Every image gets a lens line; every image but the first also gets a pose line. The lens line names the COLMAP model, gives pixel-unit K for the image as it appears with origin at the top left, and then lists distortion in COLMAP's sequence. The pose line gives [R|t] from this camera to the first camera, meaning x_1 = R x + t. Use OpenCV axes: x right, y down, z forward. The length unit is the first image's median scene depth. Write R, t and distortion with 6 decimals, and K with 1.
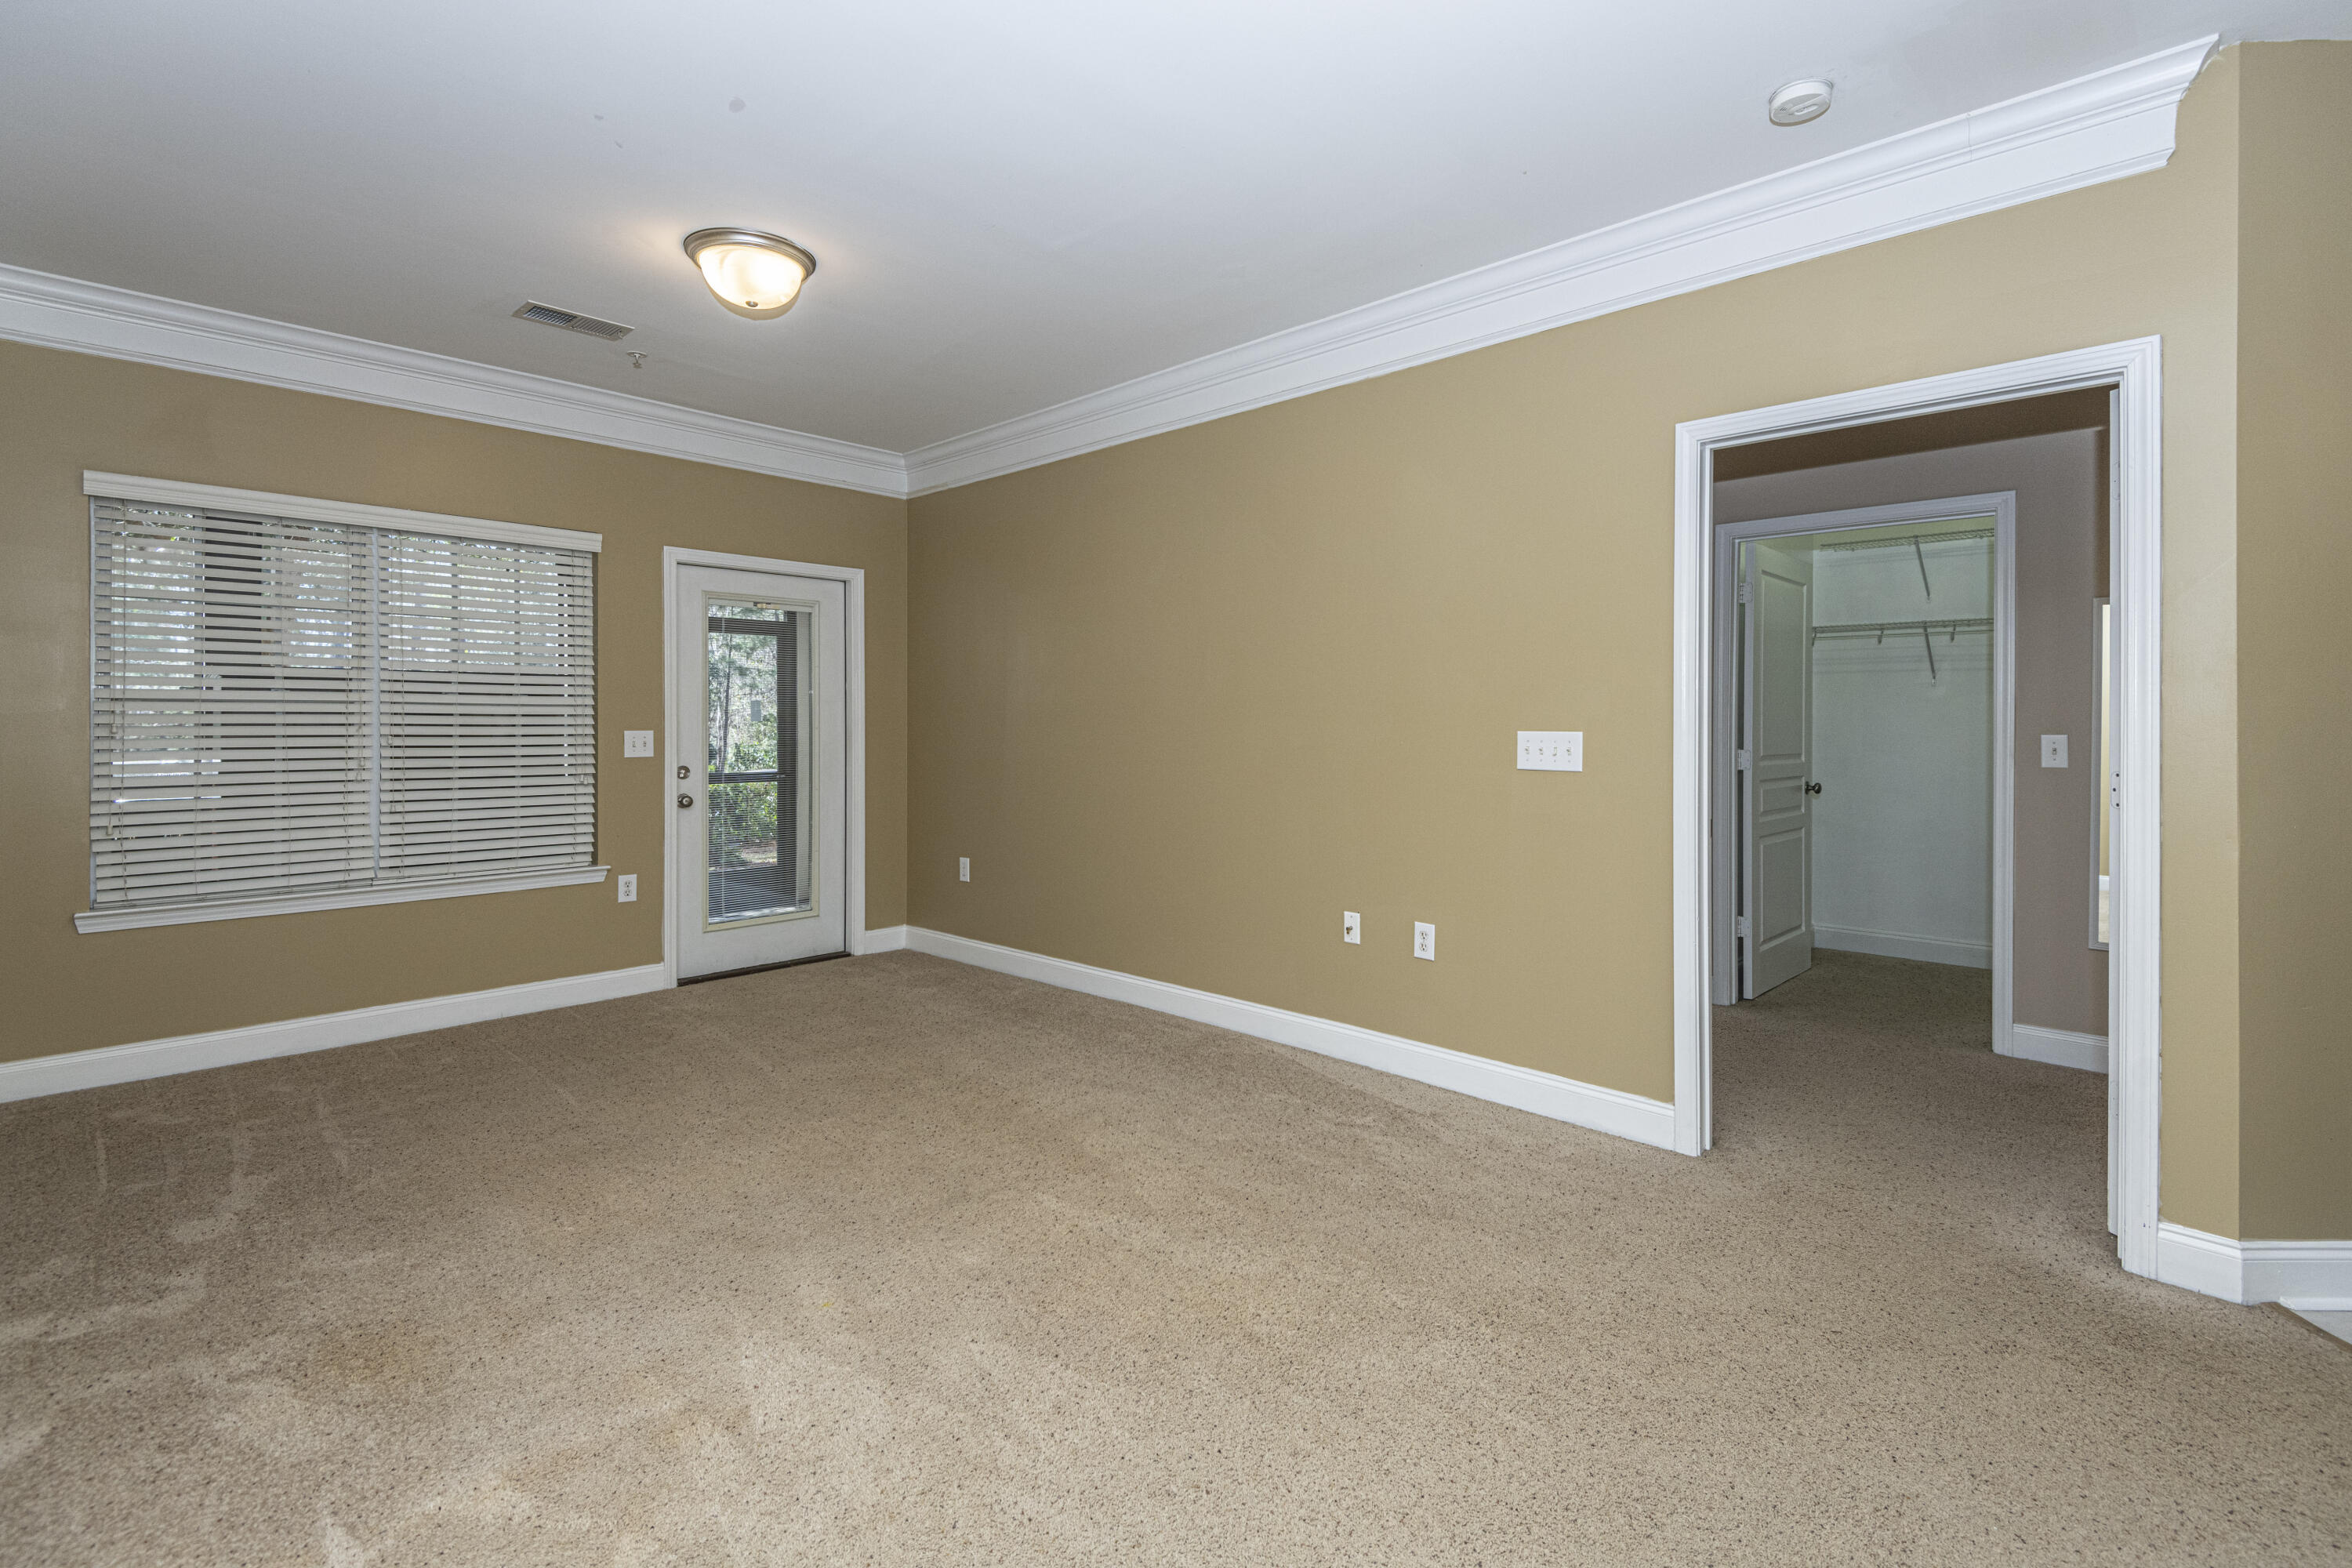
lens RADIAL K [[1085.3, 0, 1199.1], [0, 1085.3, 734.5], [0, 0, 1]] dist [0.062197, -0.036001]
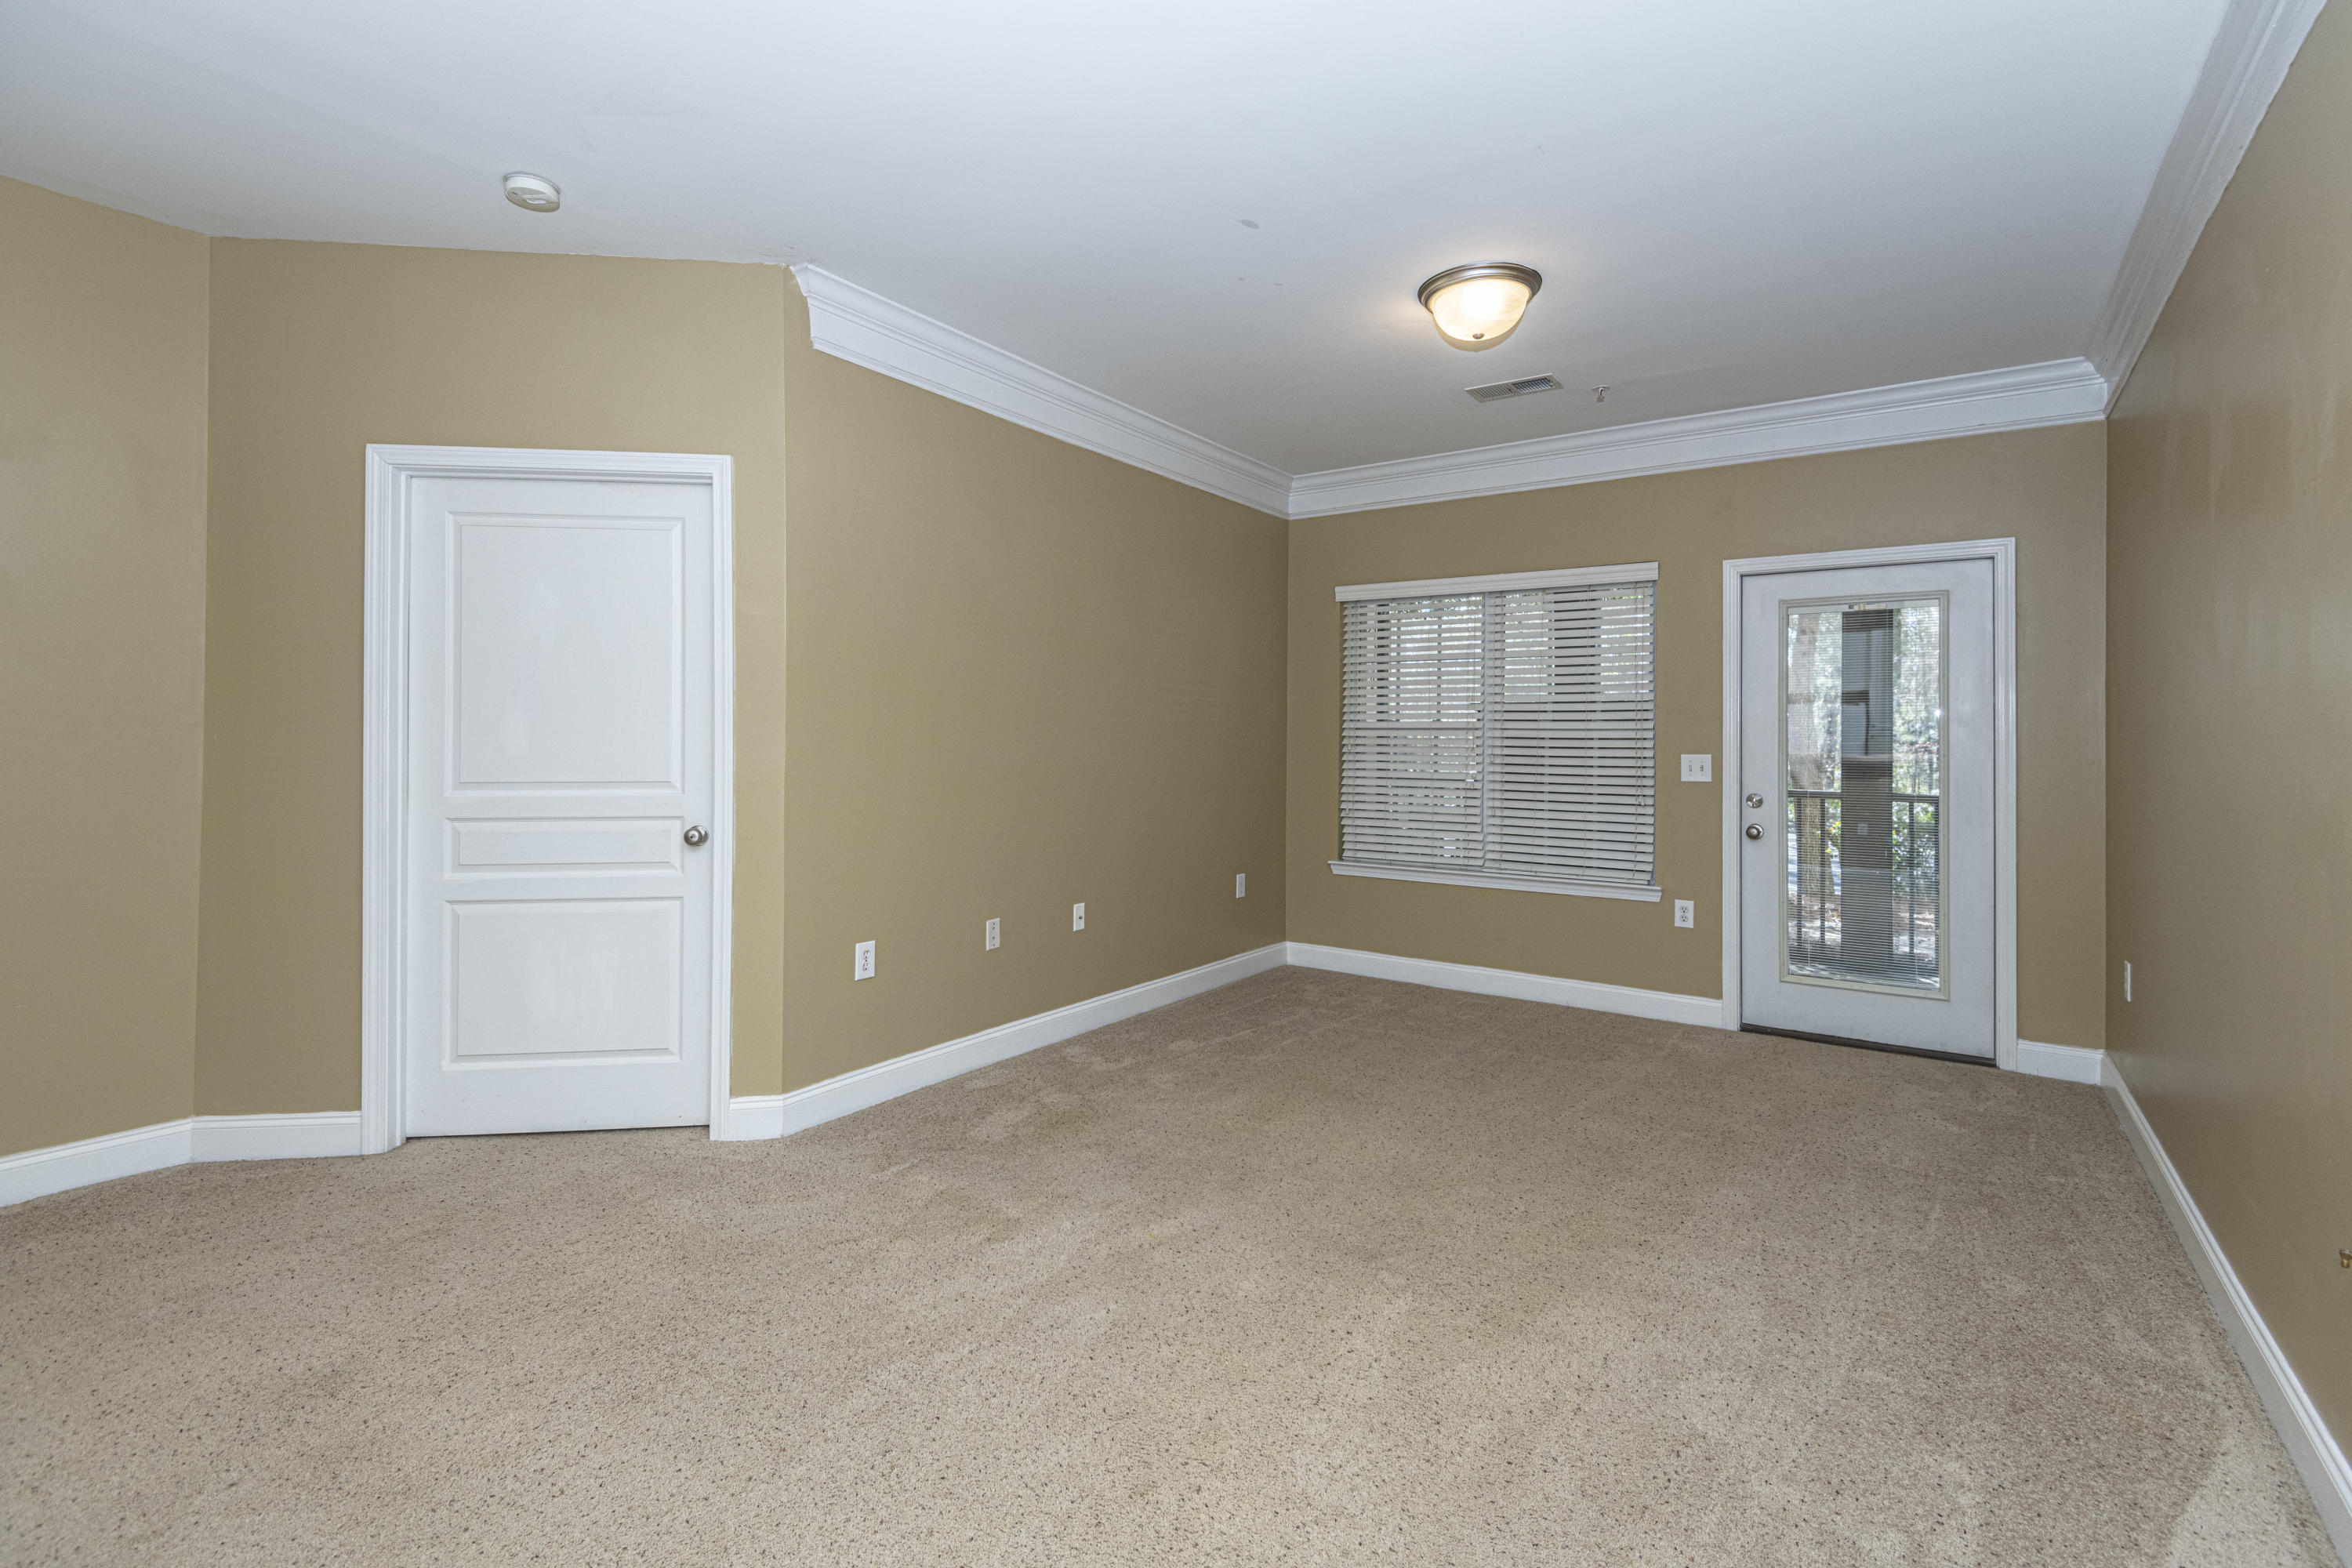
lens RADIAL K [[1074.1, 0, 1155.7], [0, 1074.1, 733.7], [0, 0, 1]] dist [0.045903, -0.034648]
pose [[0.139564, -0.008188, -0.990179, 0.389611], [-0.019875, 0.999741, -0.011069, -0.001710], [0.990014, 0.021225, 0.139365, 0.403031]]
